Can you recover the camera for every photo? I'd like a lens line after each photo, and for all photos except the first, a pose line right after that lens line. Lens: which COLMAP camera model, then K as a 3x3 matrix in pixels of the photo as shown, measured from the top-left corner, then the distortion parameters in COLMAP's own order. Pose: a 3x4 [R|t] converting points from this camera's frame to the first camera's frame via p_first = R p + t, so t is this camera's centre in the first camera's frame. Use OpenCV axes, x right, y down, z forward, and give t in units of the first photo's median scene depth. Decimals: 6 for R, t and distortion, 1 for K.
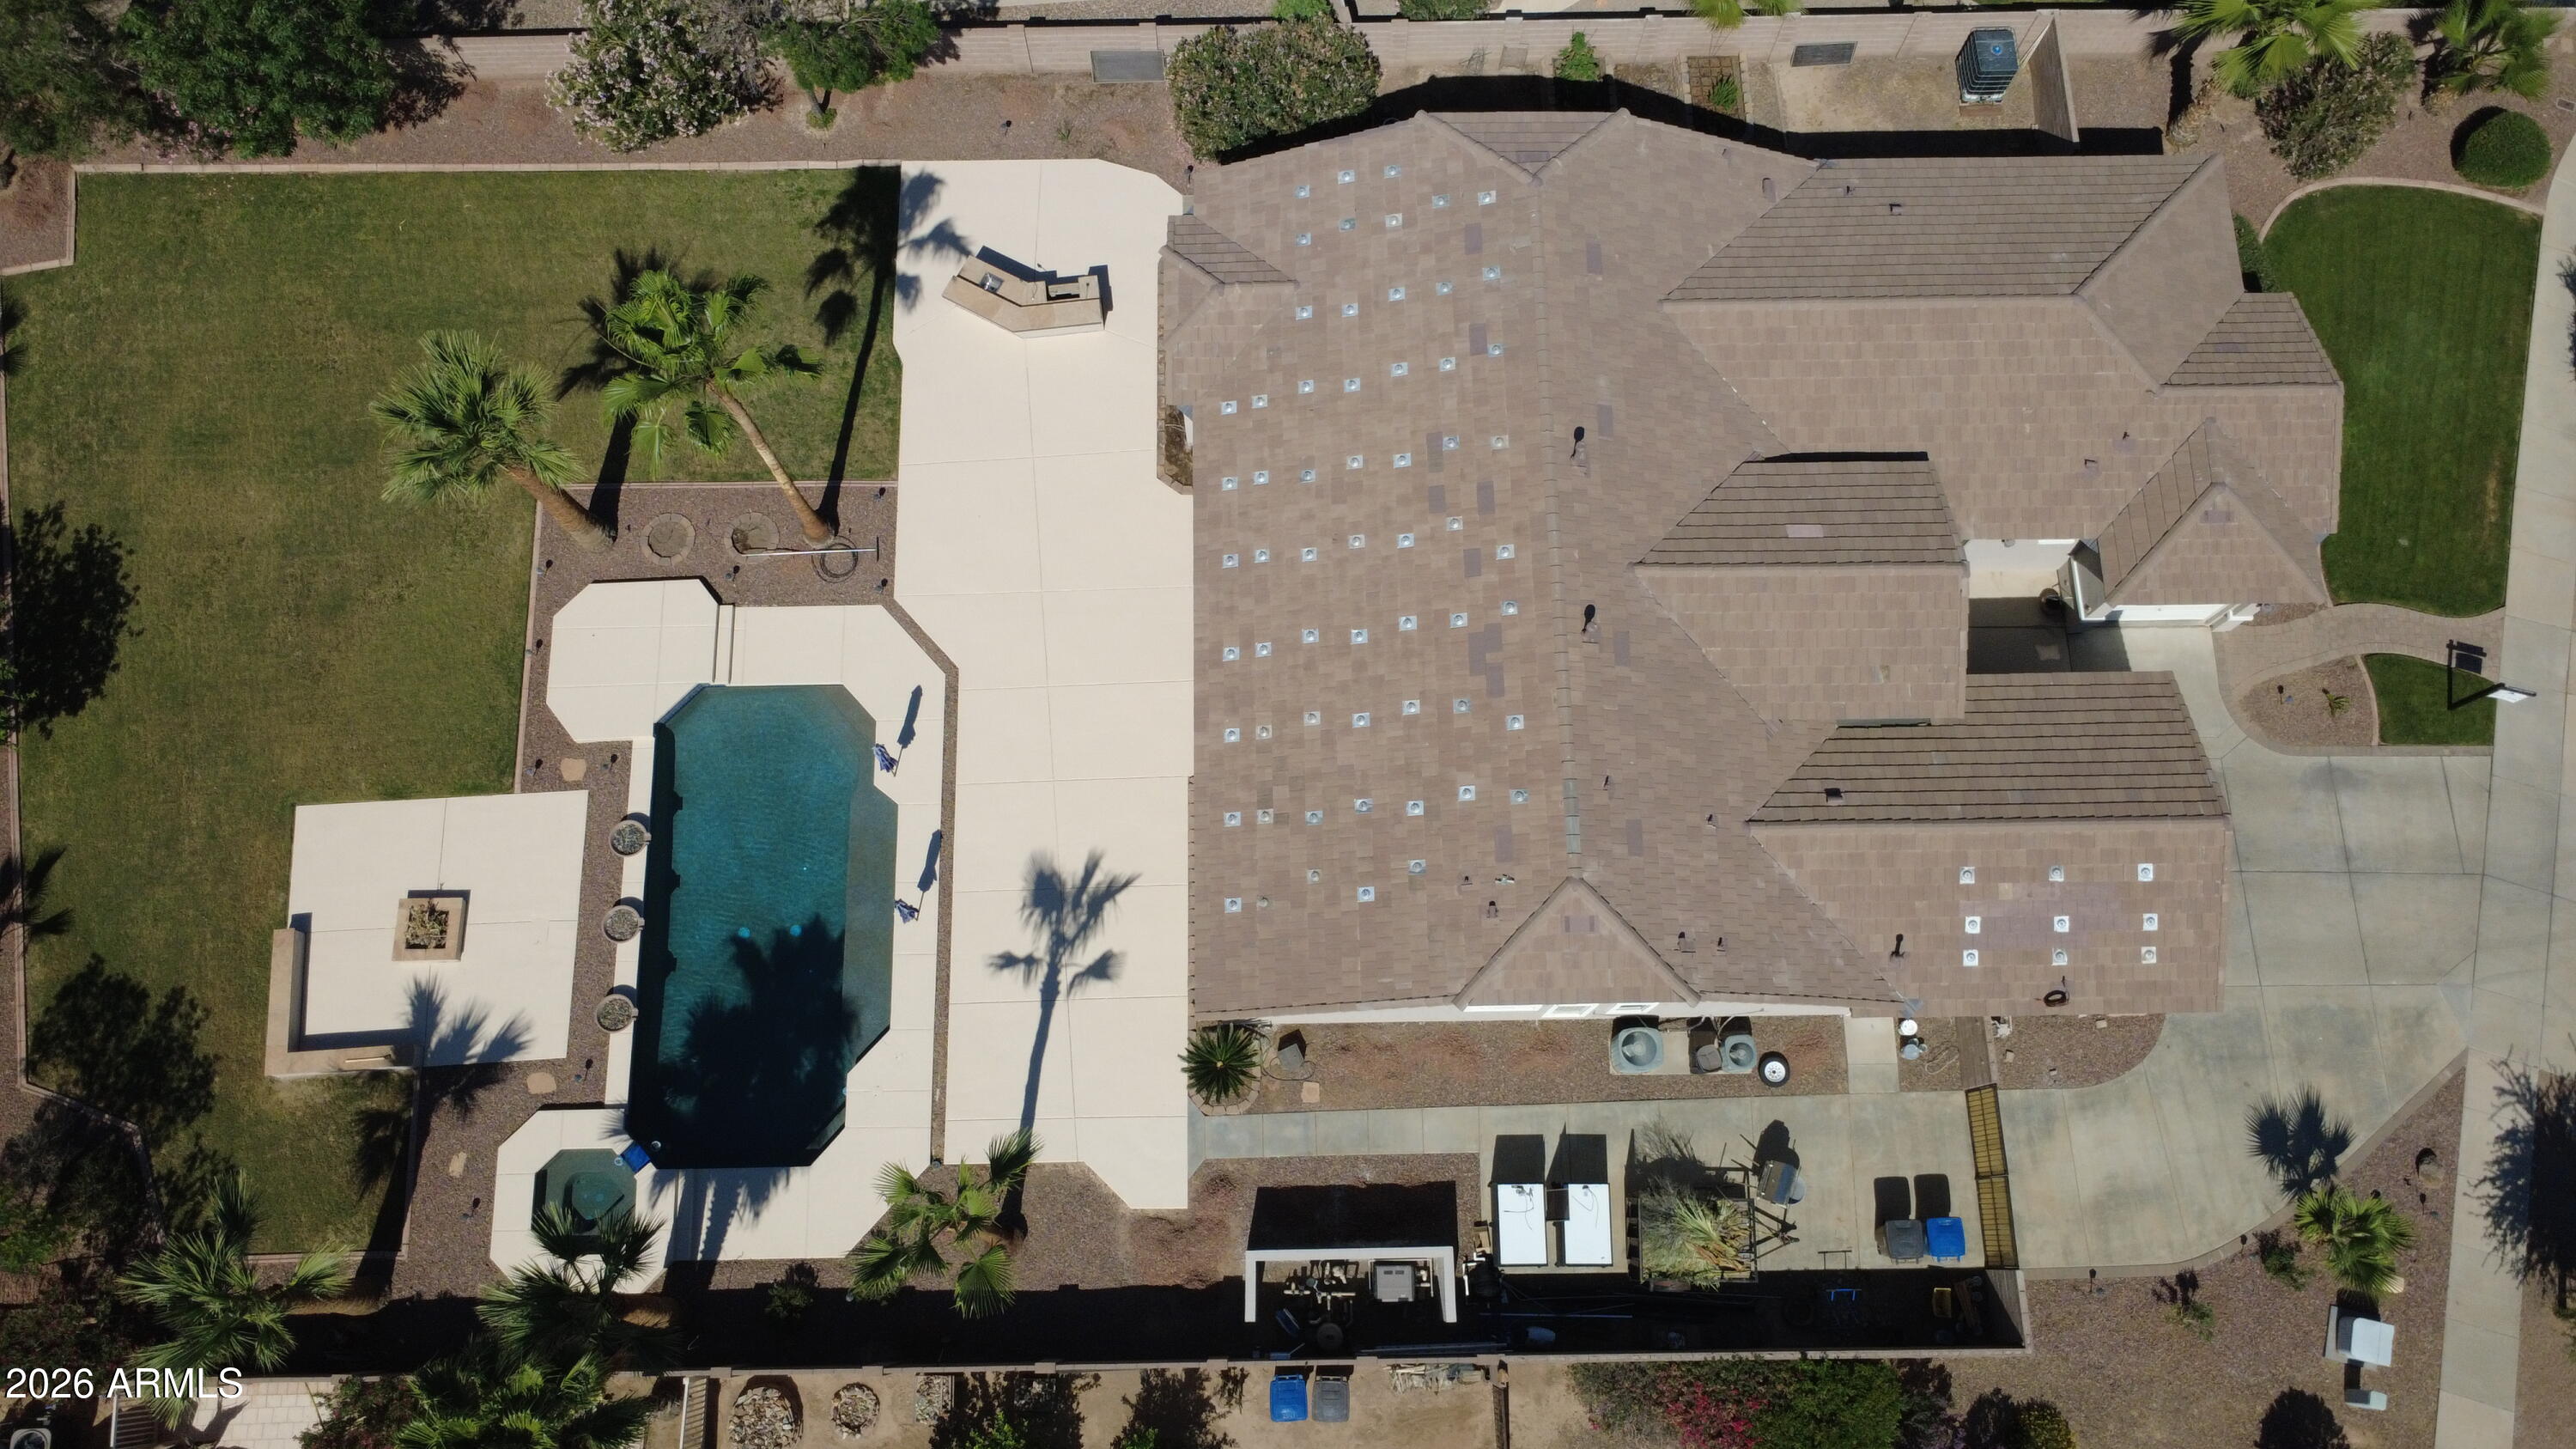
lens RADIAL K [[1869.2, 0, 1297.4], [0, 1869.2, 707.9], [0, 0, 1]] dist [-0.002290, 0.002964]
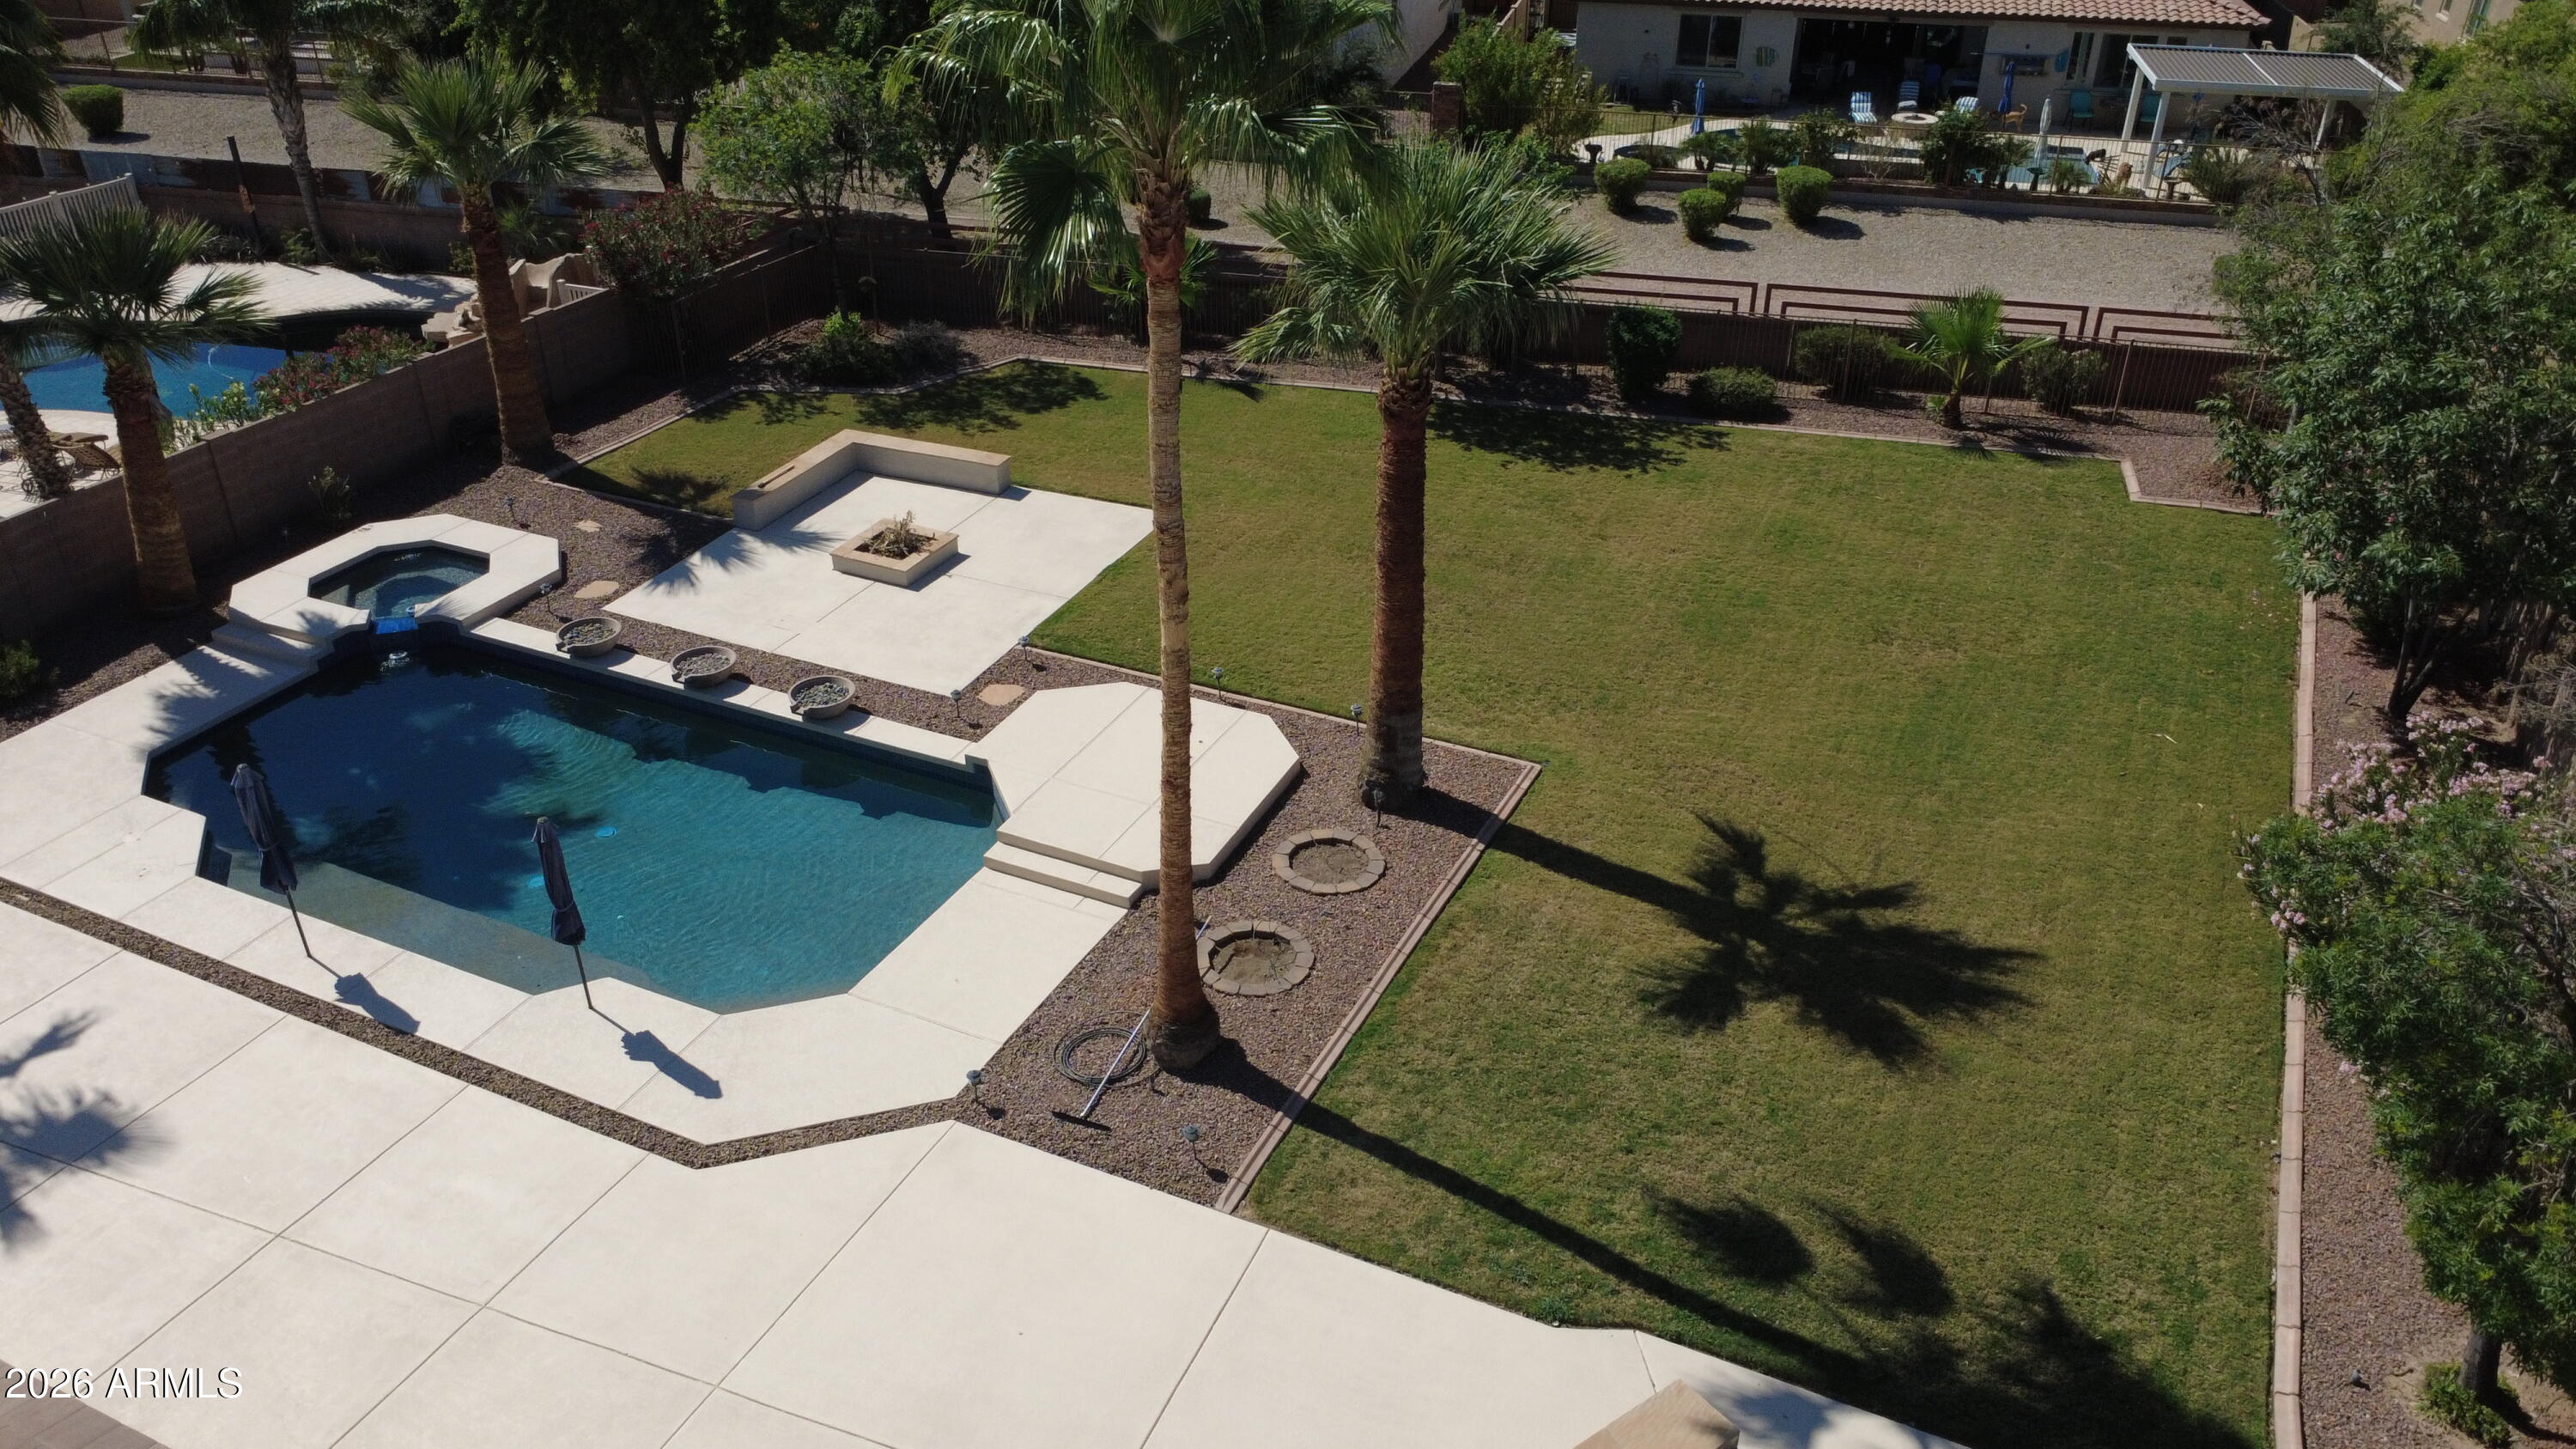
lens RADIAL K [[1869.2, 0, 1289.3], [0, 1869.2, 742.7], [0, 0, 1]] dist [-0.002290, 0.002964]
pose [[-0.442813, 0.446623, -0.777460, 0.031113], [-0.866025, 0.011508, 0.499867, -0.340415], [0.232199, 0.894648, 0.381691, 0.824720]]
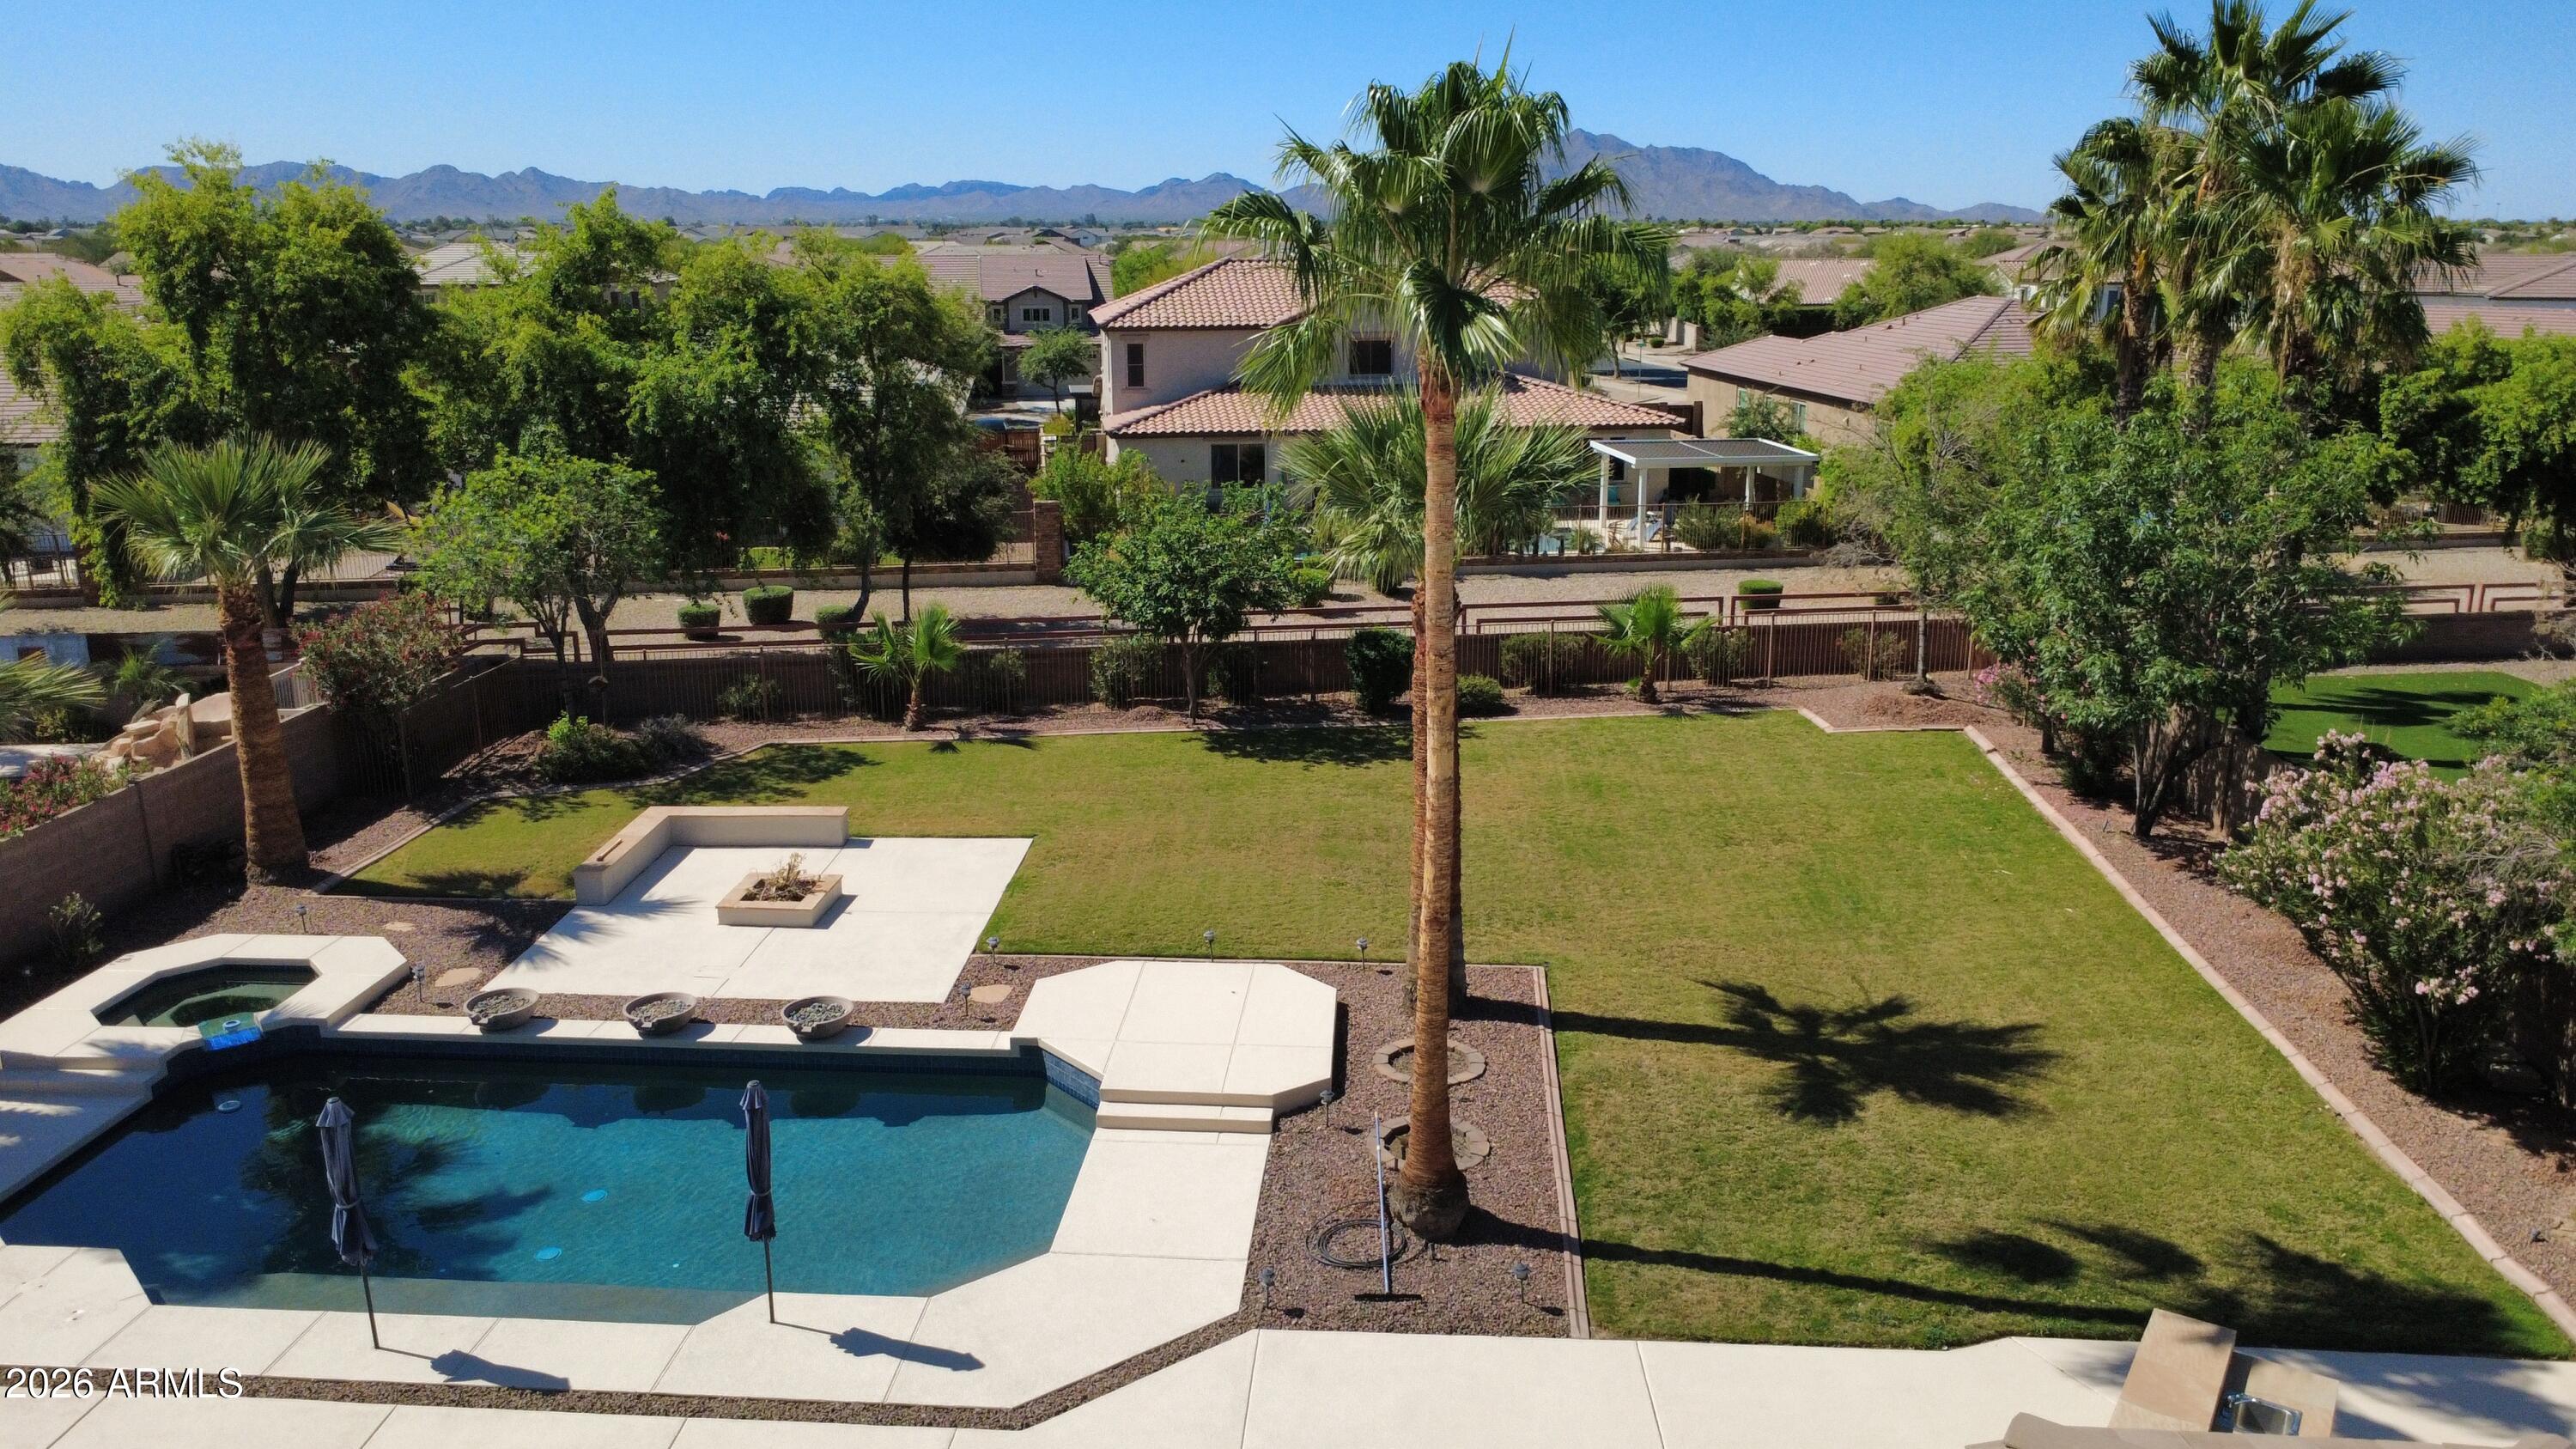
lens RADIAL K [[1869.2, 0, 1300.7], [0, 1869.2, 717.6], [0, 0, 1]] dist [-0.002290, 0.002964]
pose [[-0.089350, 0.244052, -0.965637, 0.126215], [-0.960008, 0.237175, 0.148772, -0.163642], [0.265334, 0.940312, 0.213100, 0.839550]]
